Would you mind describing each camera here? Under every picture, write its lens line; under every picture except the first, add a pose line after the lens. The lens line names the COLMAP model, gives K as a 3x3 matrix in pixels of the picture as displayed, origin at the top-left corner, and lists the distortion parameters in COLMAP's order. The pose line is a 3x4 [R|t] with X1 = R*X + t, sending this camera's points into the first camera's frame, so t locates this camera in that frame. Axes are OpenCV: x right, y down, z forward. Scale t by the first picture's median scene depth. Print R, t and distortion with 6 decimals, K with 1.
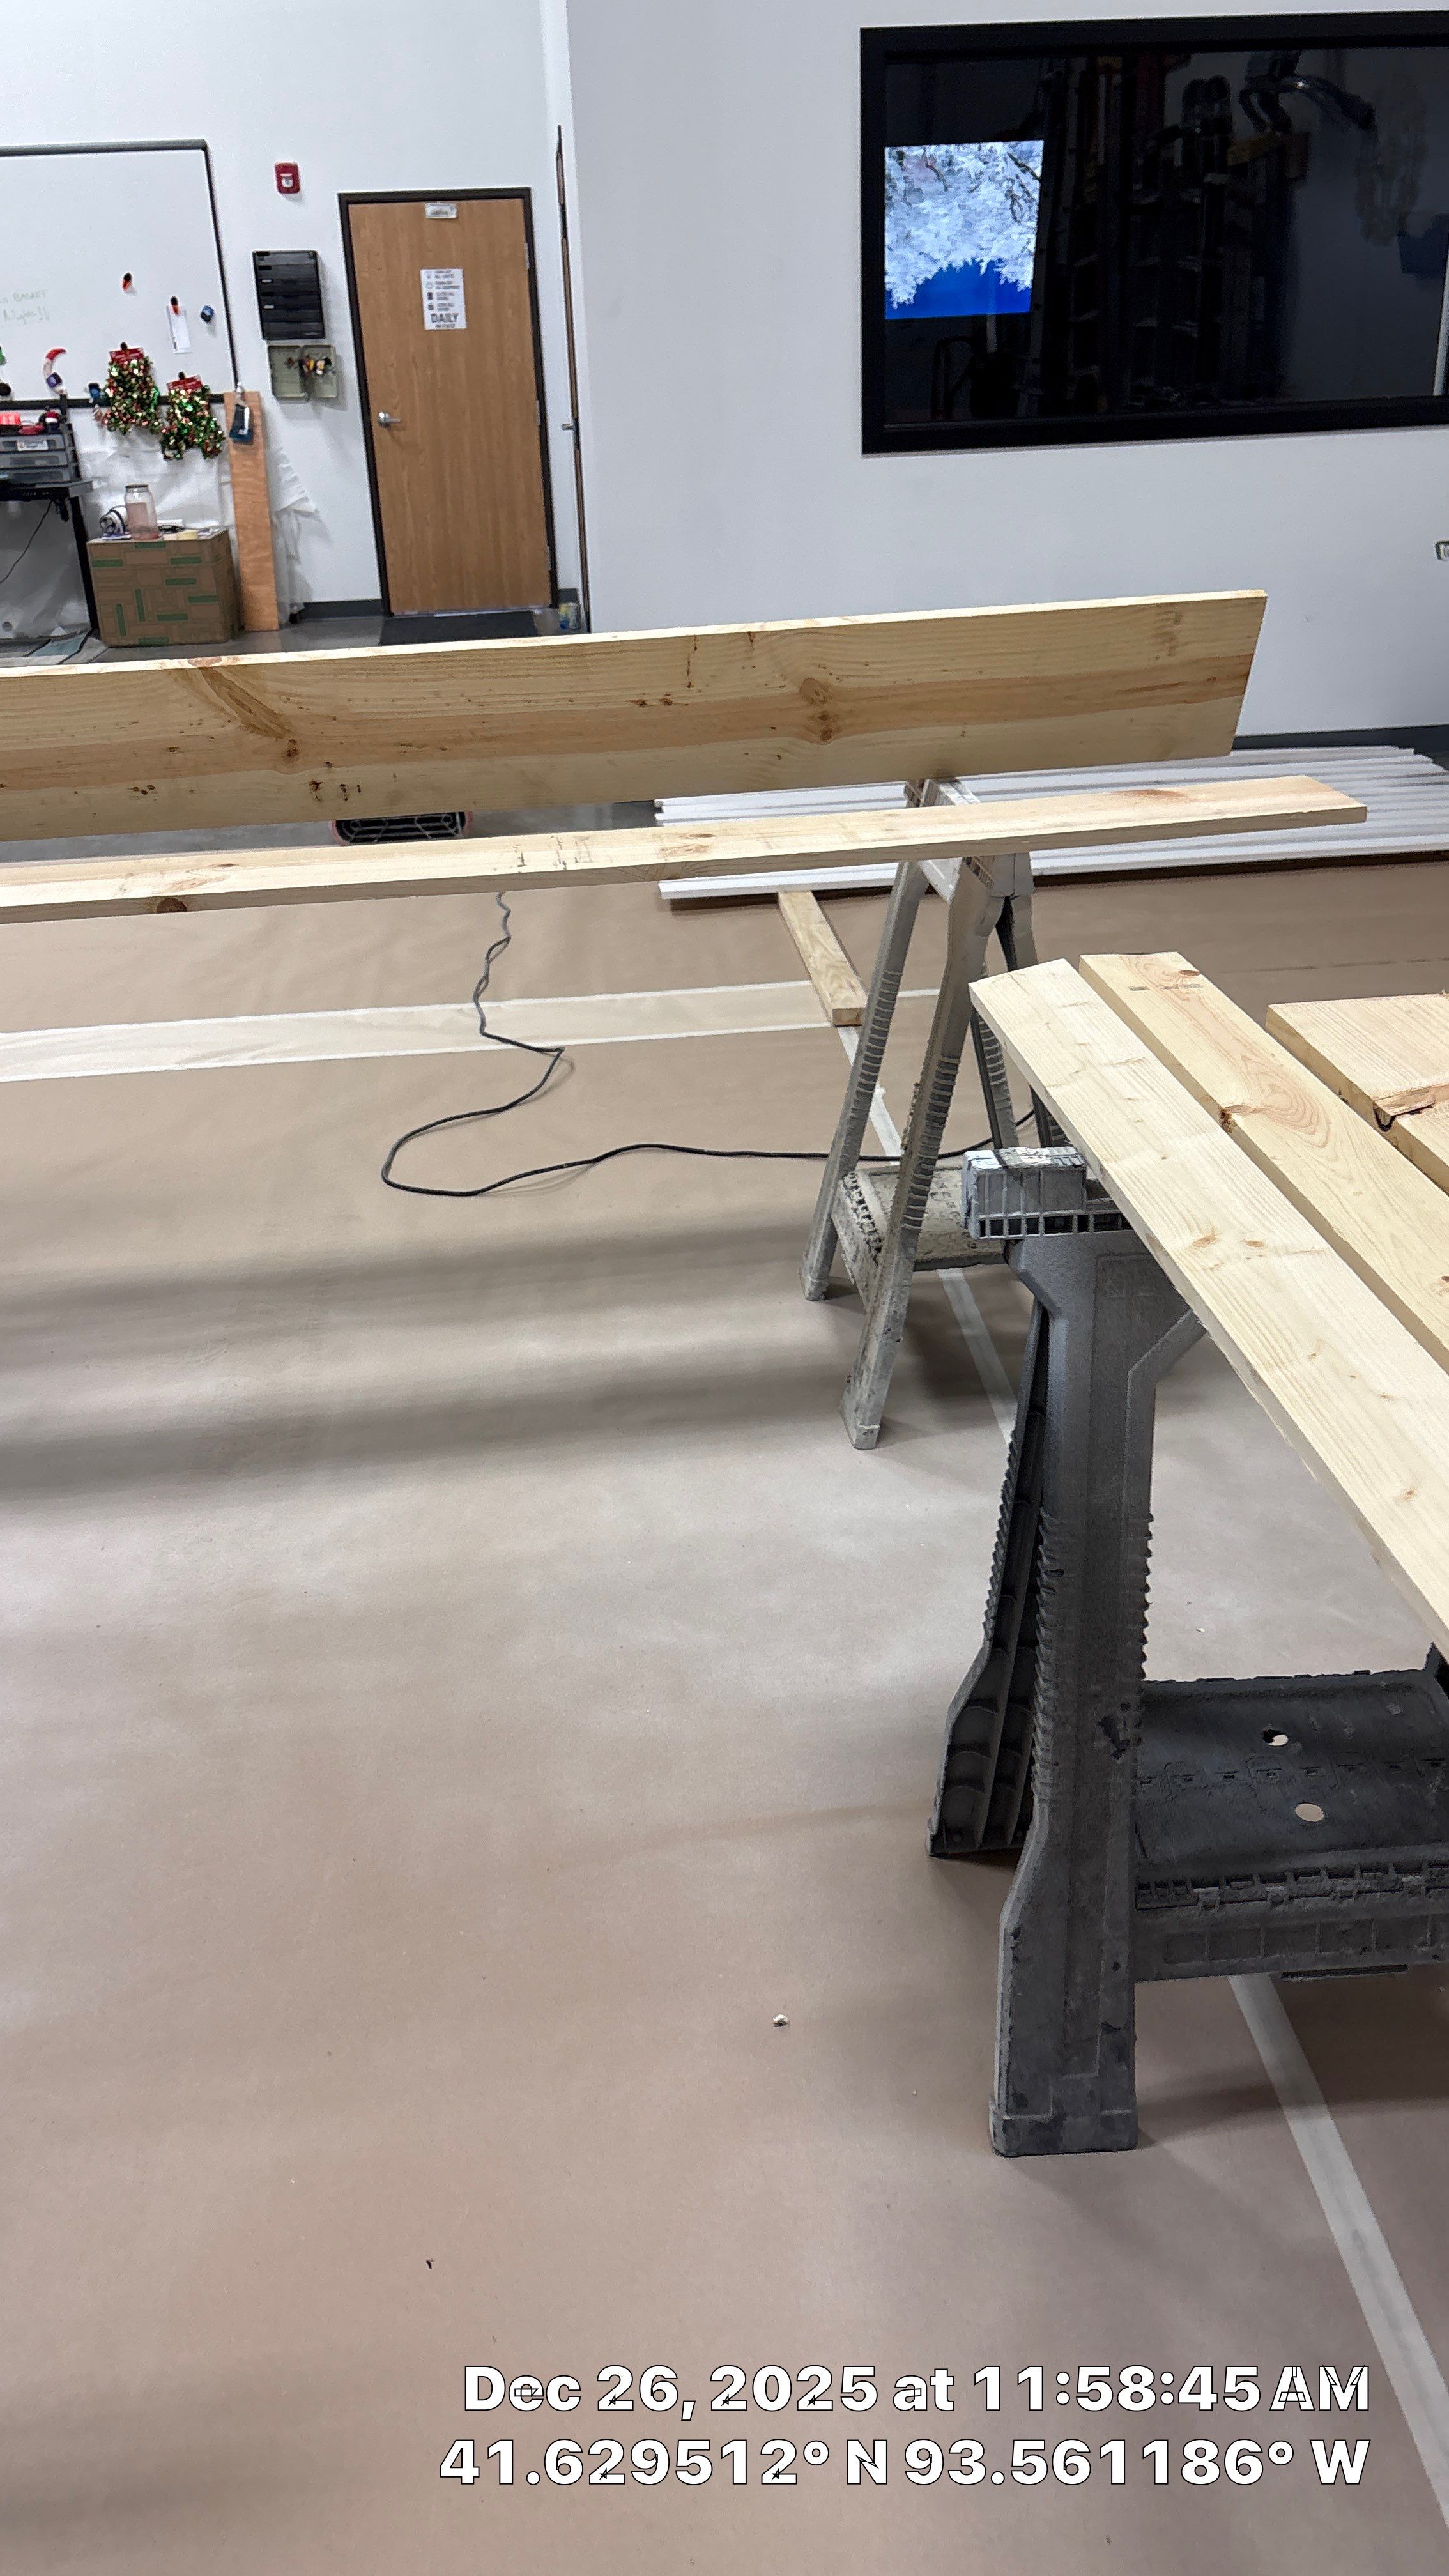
lens RADIAL K [[1935.6, 0, 696.5], [0, 1935.6, 1283.3], [0, 0, 1]] dist [0.041864, -0.042241]
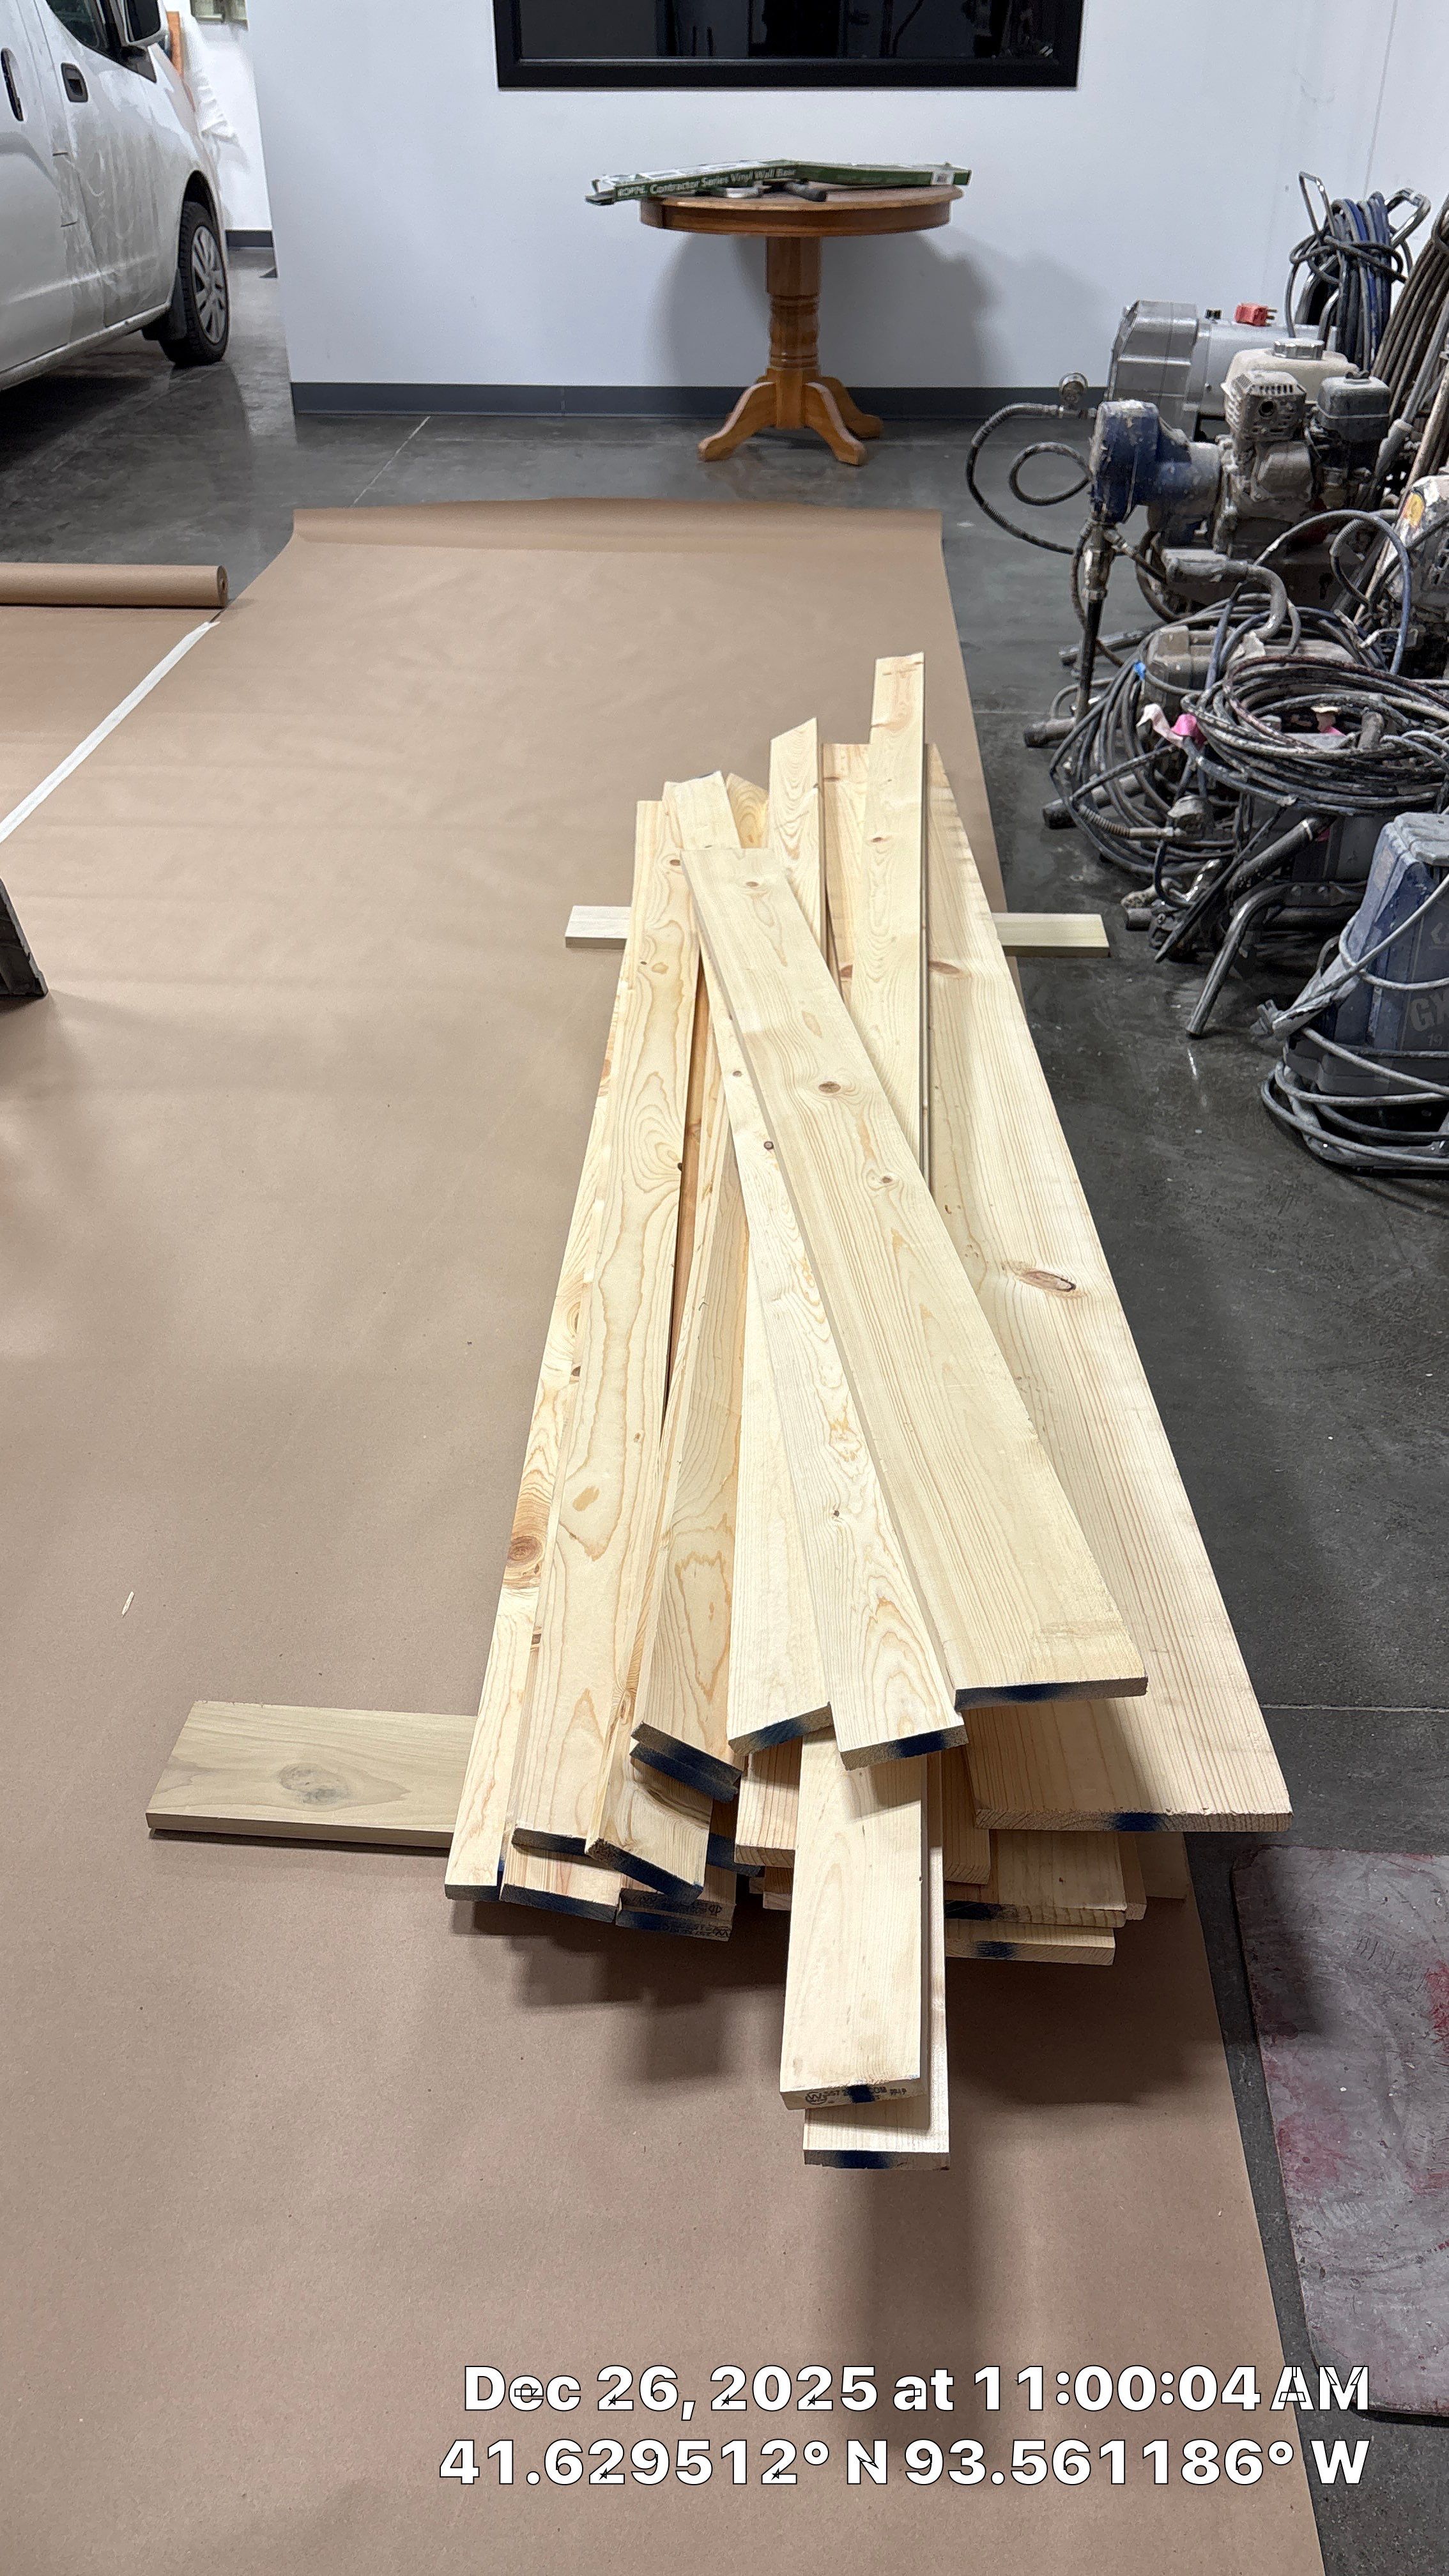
lens RADIAL K [[1913.1, 0, 731.7], [0, 1913.1, 1290.4], [0, 0, 1]] dist [0.078509, -0.093762]
pose [[0.994424, 0.085557, -0.061646, 0.191747], [-0.075904, 0.986548, 0.144783, 0.042759], [0.073204, -0.139296, 0.987541, -0.095367]]
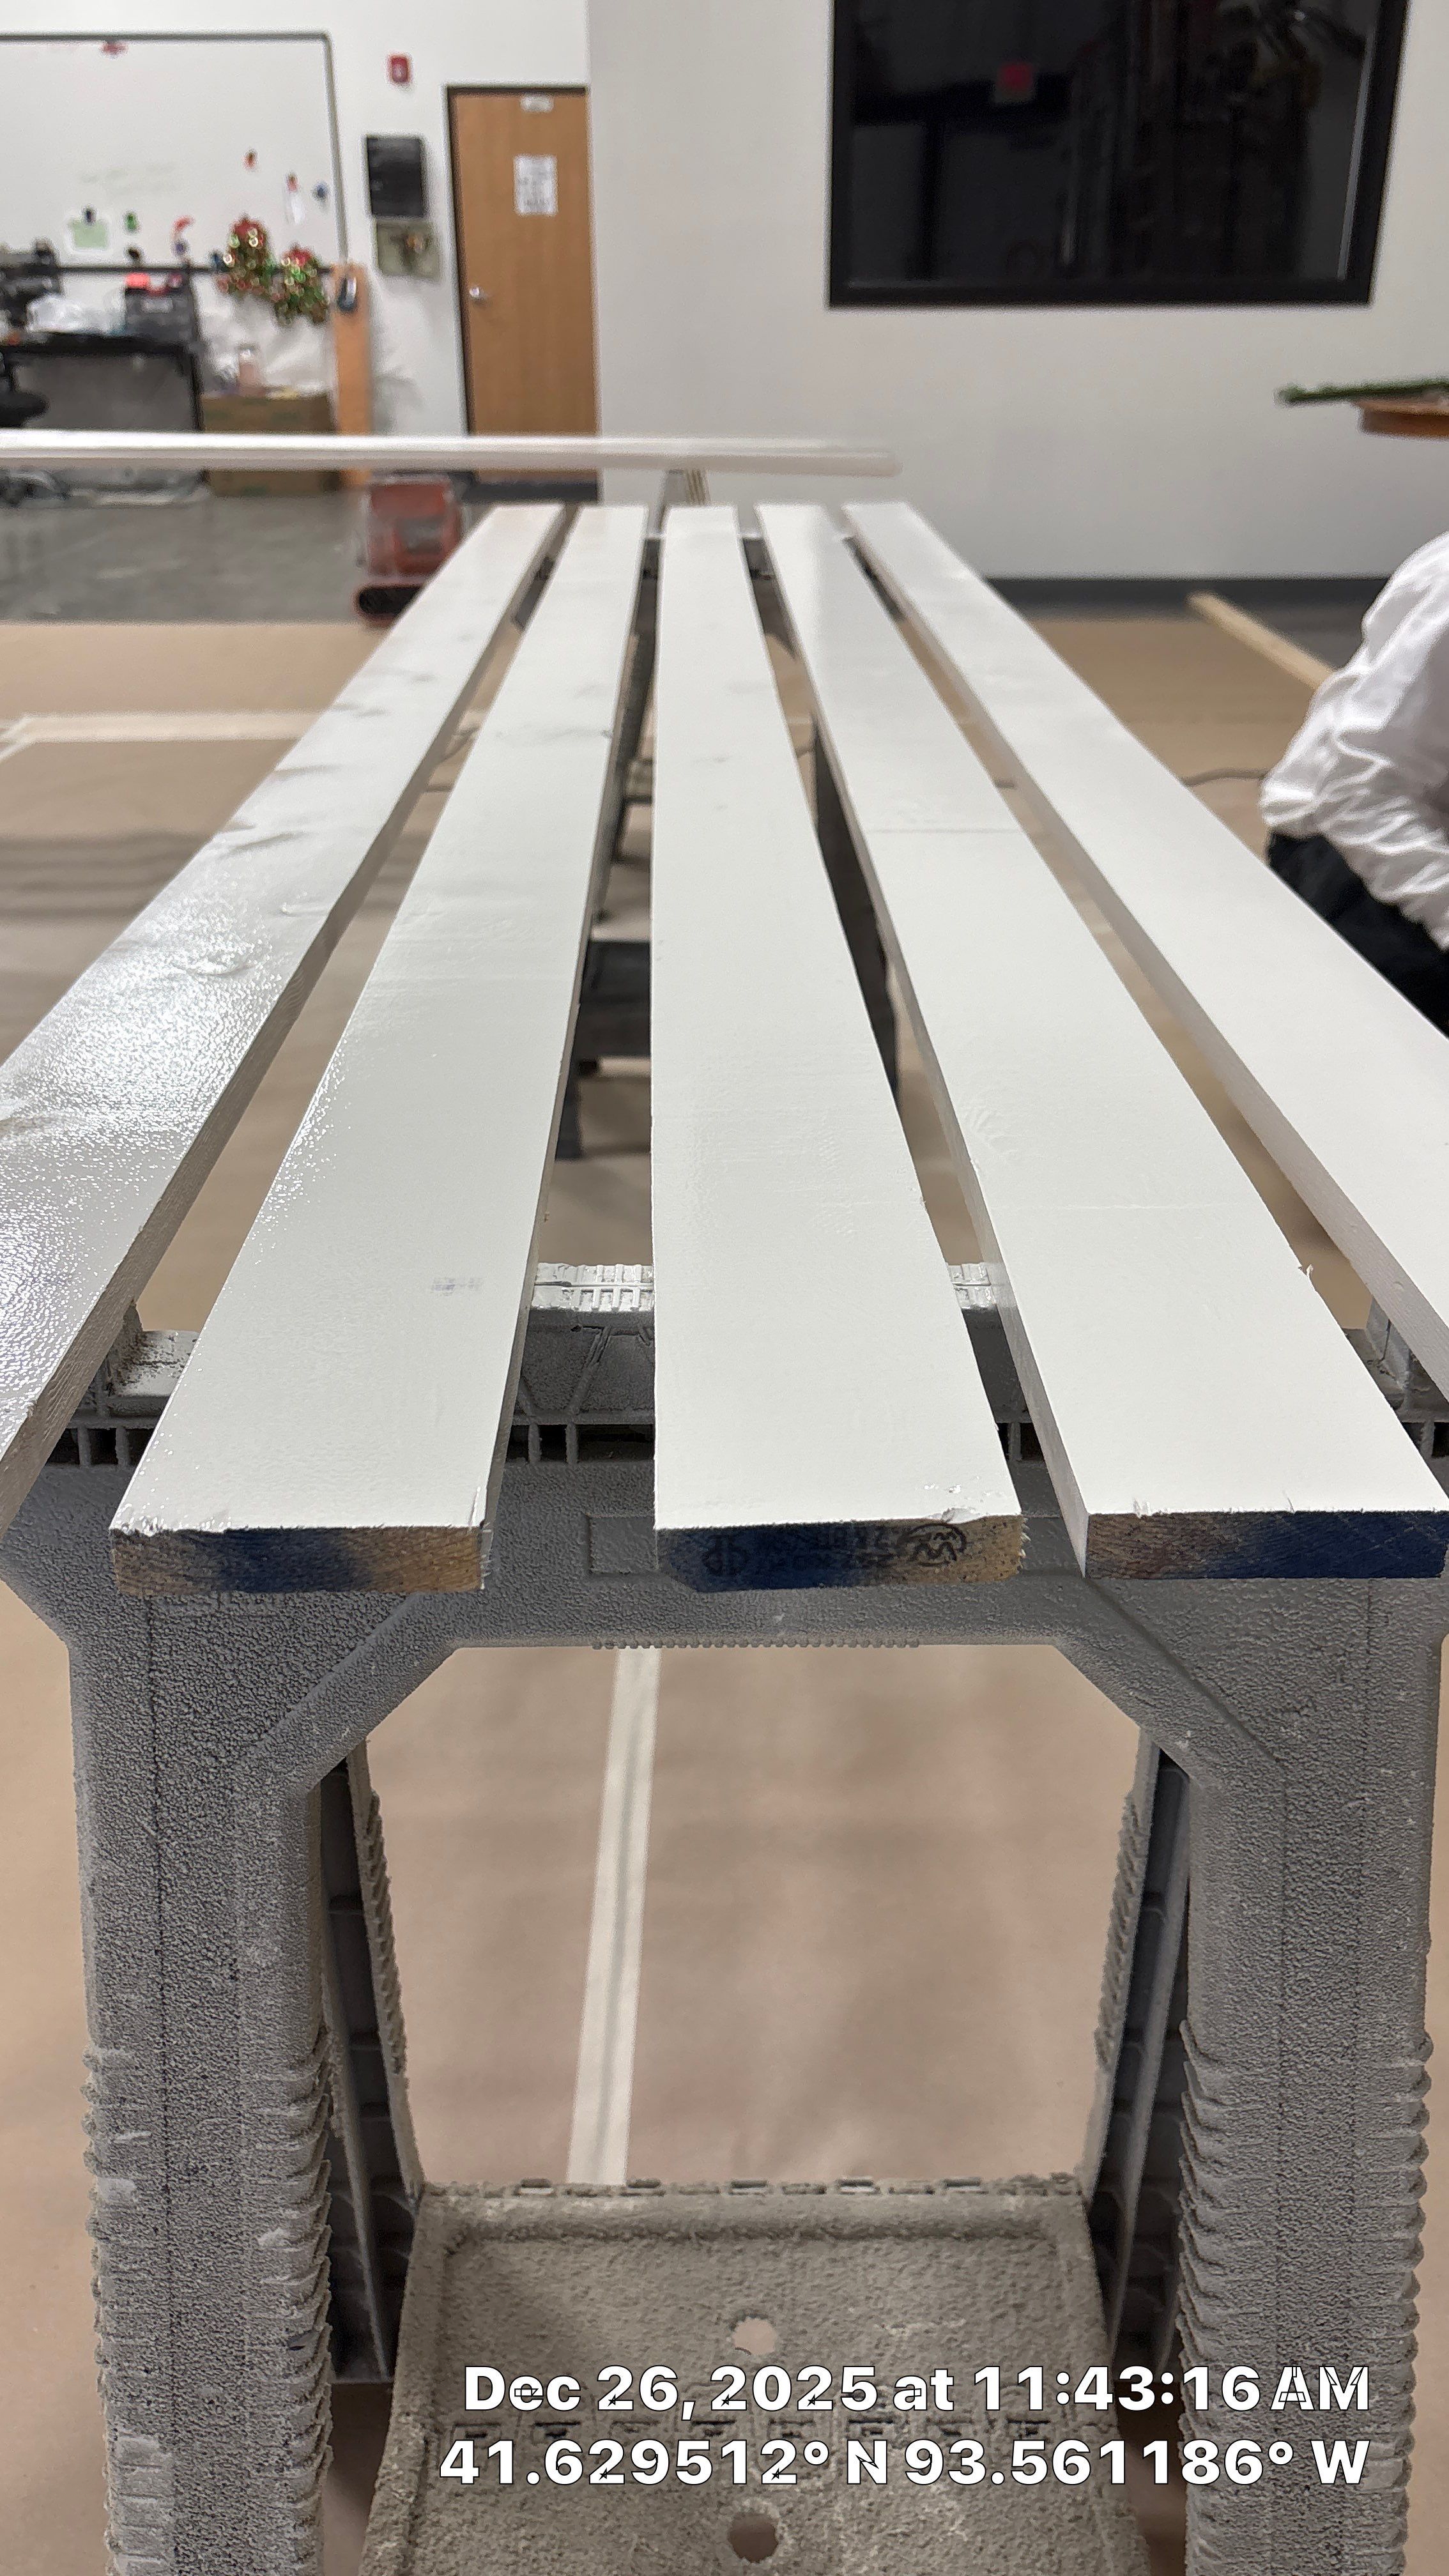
lens RADIAL K [[1935.6, 0, 726.9], [0, 1935.6, 1289.1], [0, 0, 1]] dist [0.041864, -0.042241]
pose [[0.997030, 0.063317, -0.043839, 0.064588], [-0.062060, 0.997638, 0.029448, 0.073174], [0.045600, -0.026639, 0.998605, -0.104268]]
